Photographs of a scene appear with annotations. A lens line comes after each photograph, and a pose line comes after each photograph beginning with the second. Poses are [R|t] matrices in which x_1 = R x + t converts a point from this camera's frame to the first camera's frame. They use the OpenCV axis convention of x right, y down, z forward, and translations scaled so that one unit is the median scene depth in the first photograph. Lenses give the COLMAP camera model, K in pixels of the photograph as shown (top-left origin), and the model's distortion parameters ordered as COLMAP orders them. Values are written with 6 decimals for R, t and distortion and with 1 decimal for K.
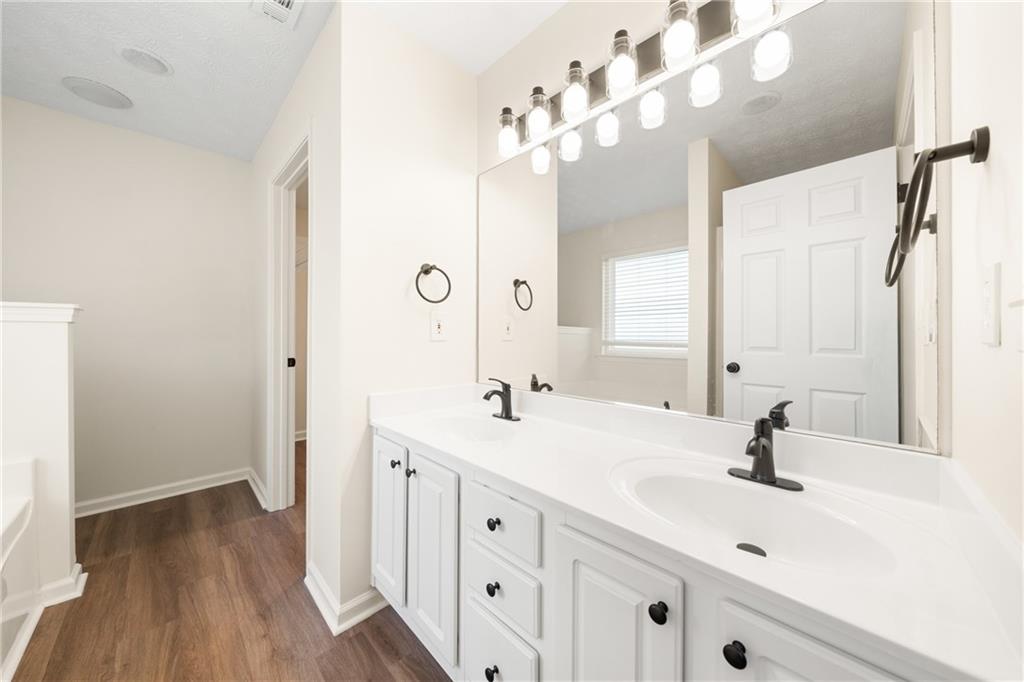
lens RADIAL K [[351.7, 0, 505.2], [0, 351.7, 332.8], [0, 0, 1]] dist [-0.015281, -0.000069]
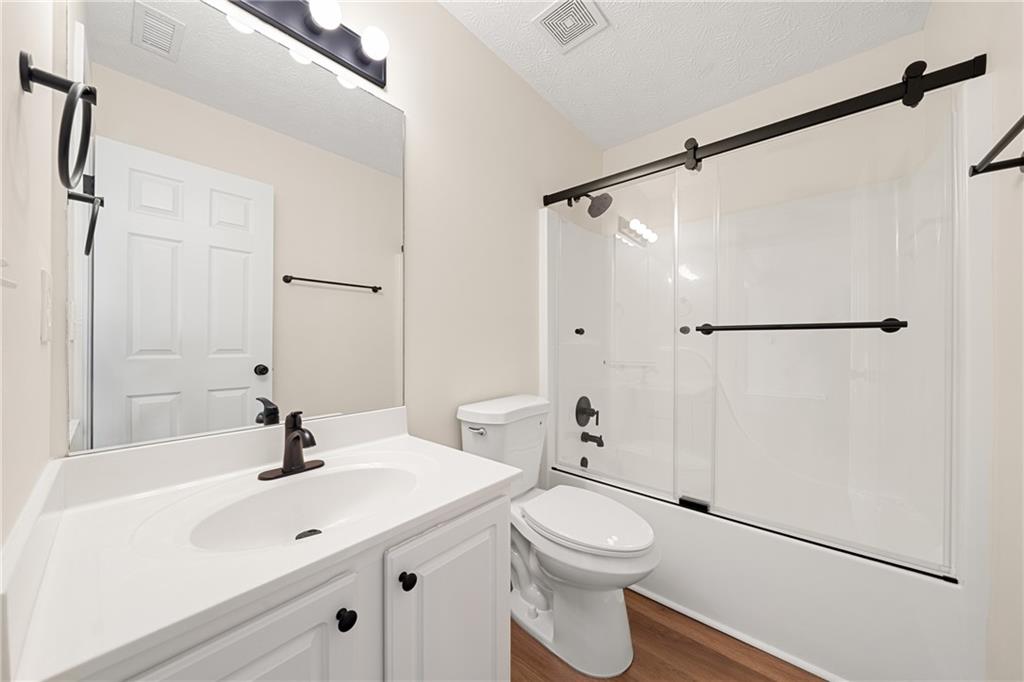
lens RADIAL K [[361.7, 0, 512.0], [0, 361.7, 341.0], [0, 0, 1]] dist [0.000369, -0.000012]
pose [[-0.090690, -0.007936, 0.995848, -0.446497], [-0.009852, 0.999926, 0.007071, 0.006609], [-0.995830, -0.009170, -0.090762, 0.451111]]
